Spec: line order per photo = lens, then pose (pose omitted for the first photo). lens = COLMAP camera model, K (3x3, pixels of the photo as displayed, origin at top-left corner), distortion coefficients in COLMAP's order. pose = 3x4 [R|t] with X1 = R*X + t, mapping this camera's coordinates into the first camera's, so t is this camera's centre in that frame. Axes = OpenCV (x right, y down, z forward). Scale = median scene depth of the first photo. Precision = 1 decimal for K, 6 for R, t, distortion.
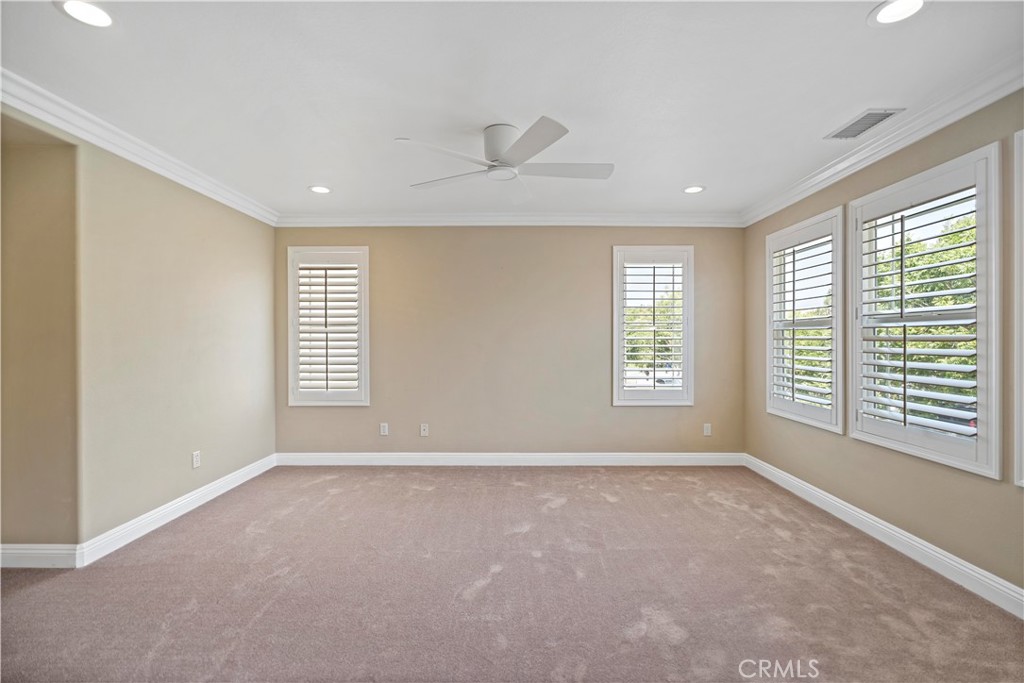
lens RADIAL K [[459.1, 0, 512.1], [0, 459.1, 340.3], [0, 0, 1]] dist [-0.001567, -0.000341]
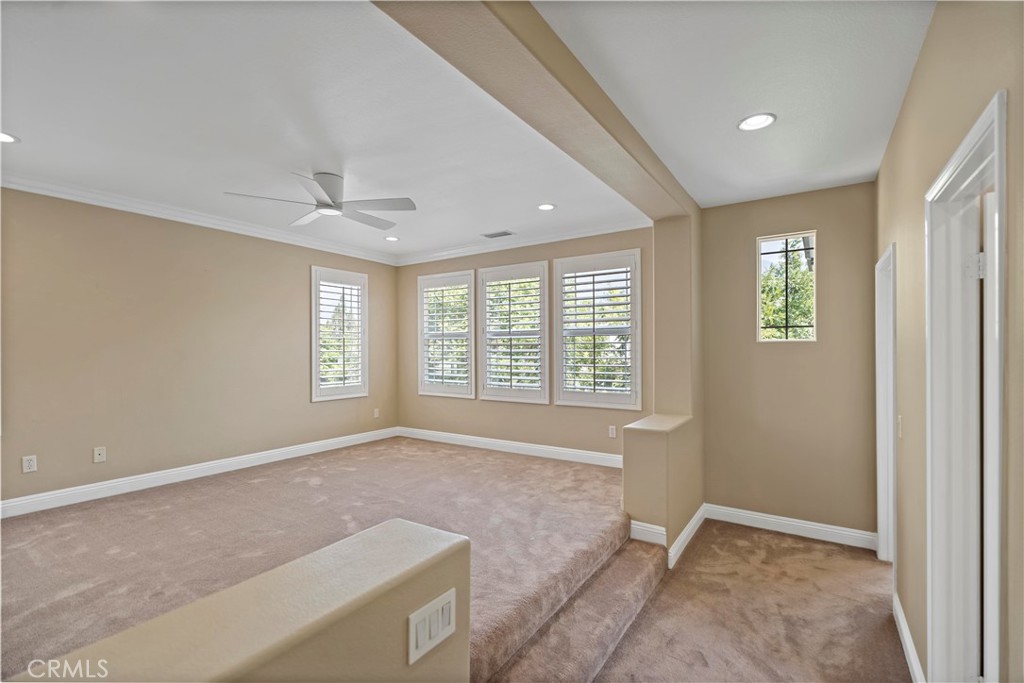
lens RADIAL K [[459.1, 0, 511.7], [0, 459.1, 345.6], [0, 0, 1]] dist [-0.001567, -0.000341]
pose [[0.545558, 0.005878, 0.838053, -0.597190], [0.004112, 0.999945, -0.009689, 0.015642], [-0.838063, 0.008732, 0.545503, -0.075846]]
